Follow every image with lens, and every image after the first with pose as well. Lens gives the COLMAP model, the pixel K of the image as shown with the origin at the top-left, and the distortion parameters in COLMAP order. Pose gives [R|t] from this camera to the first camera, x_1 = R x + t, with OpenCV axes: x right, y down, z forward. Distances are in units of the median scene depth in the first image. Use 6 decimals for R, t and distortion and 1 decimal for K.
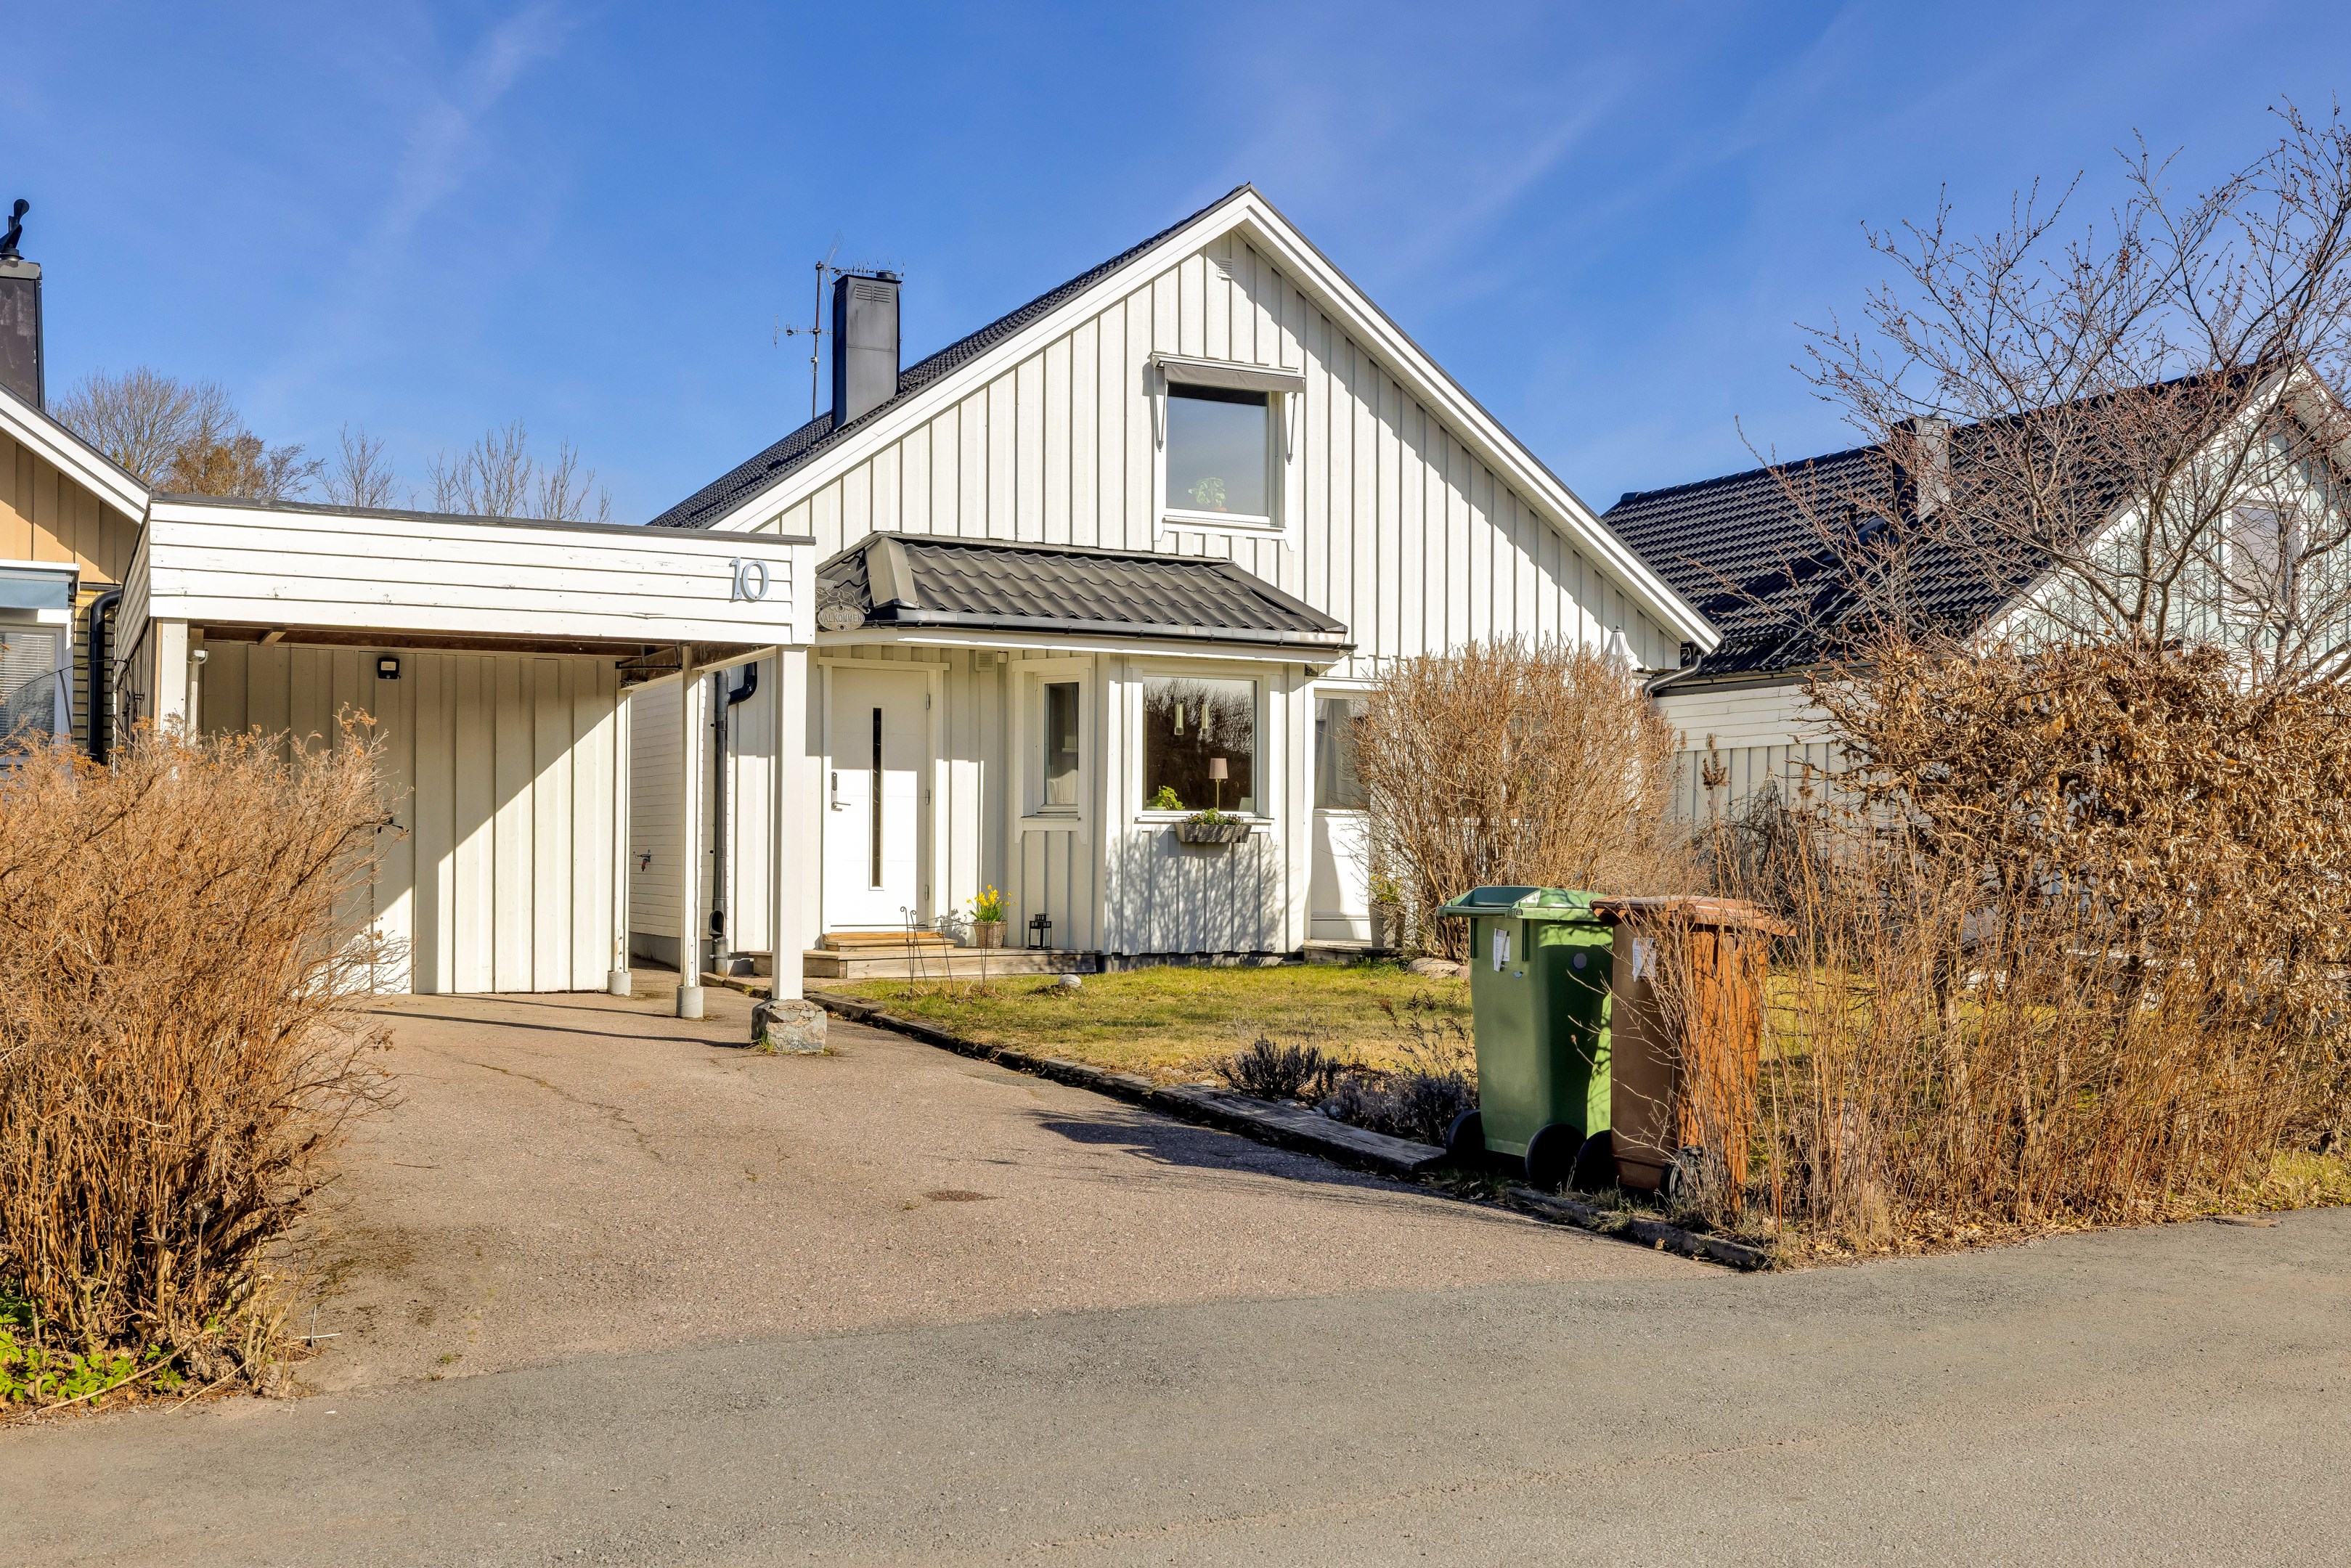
lens RADIAL K [[2085.4, 0, 1175.5], [0, 2085.4, 784.0], [0, 0, 1]] dist [-0.002259, -0.000710]
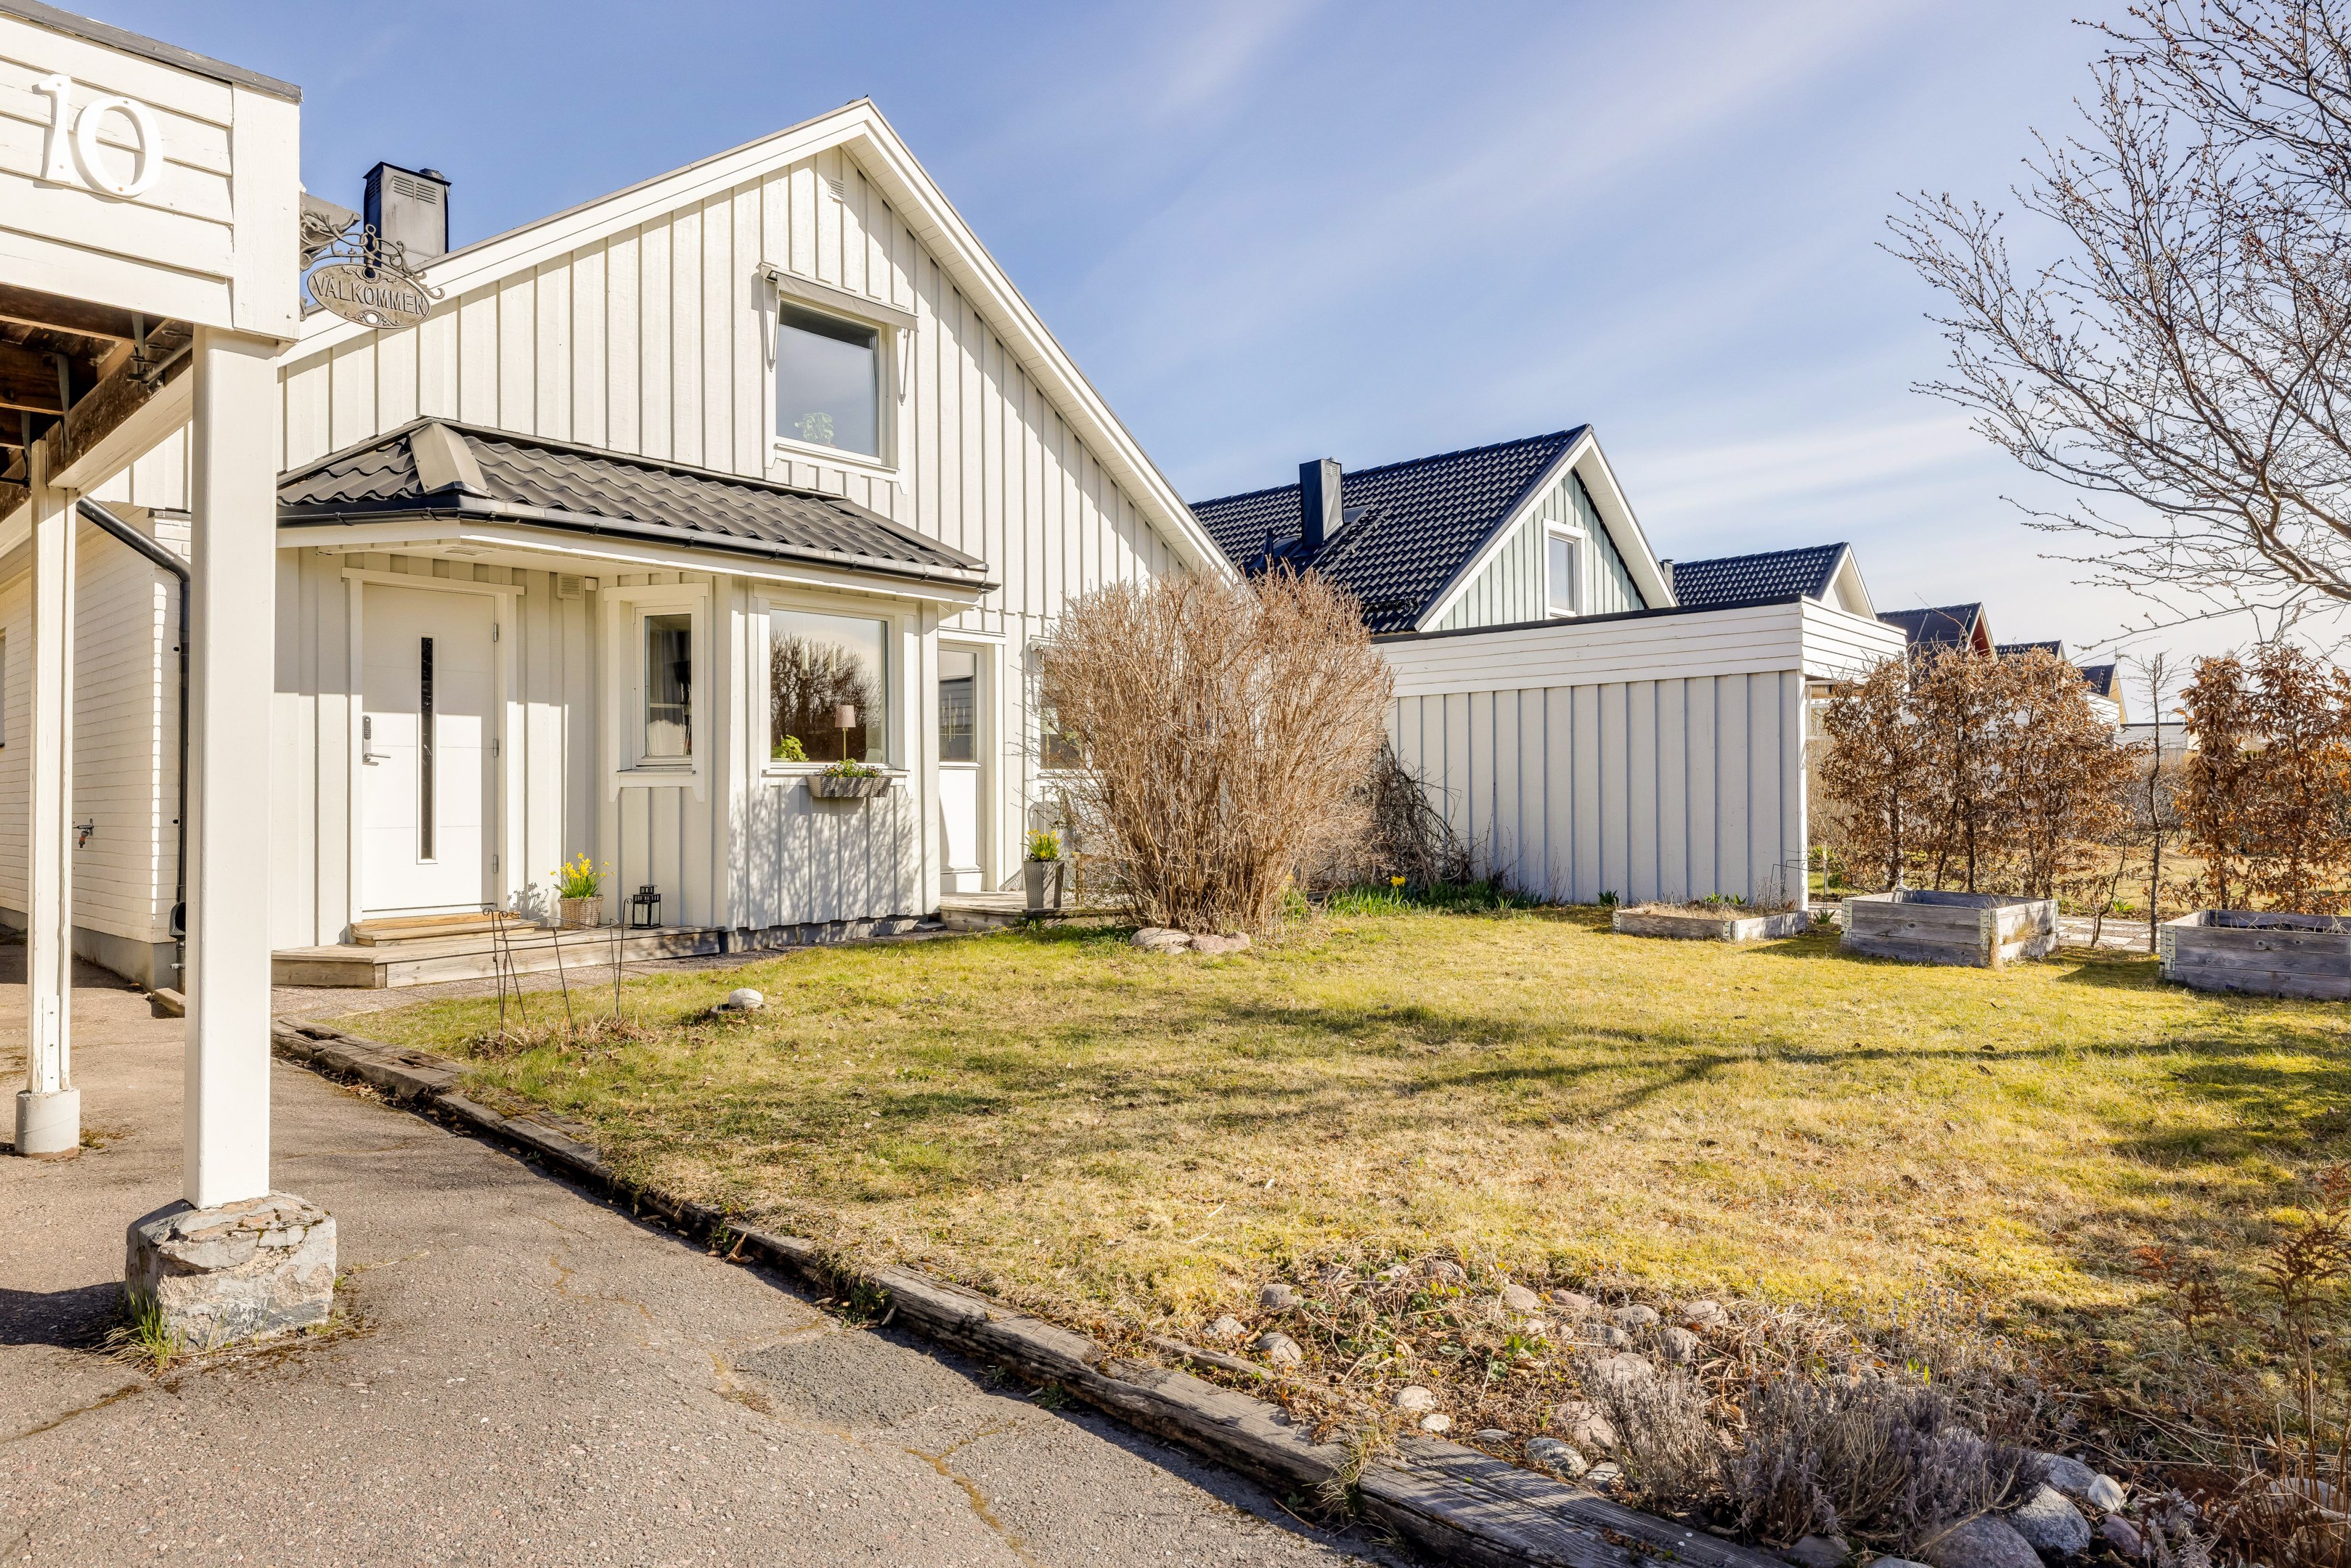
lens RADIAL K [[1387.8, 0, 1170.9], [0, 1387.8, 748.7], [0, 0, 1]] dist [-0.000726, 0.000187]
pose [[0.936014, -0.005615, 0.351917, -0.061596], [0.006897, 0.999973, -0.002389, 0.009416], [-0.351894, 0.004664, 0.936028, 0.388774]]
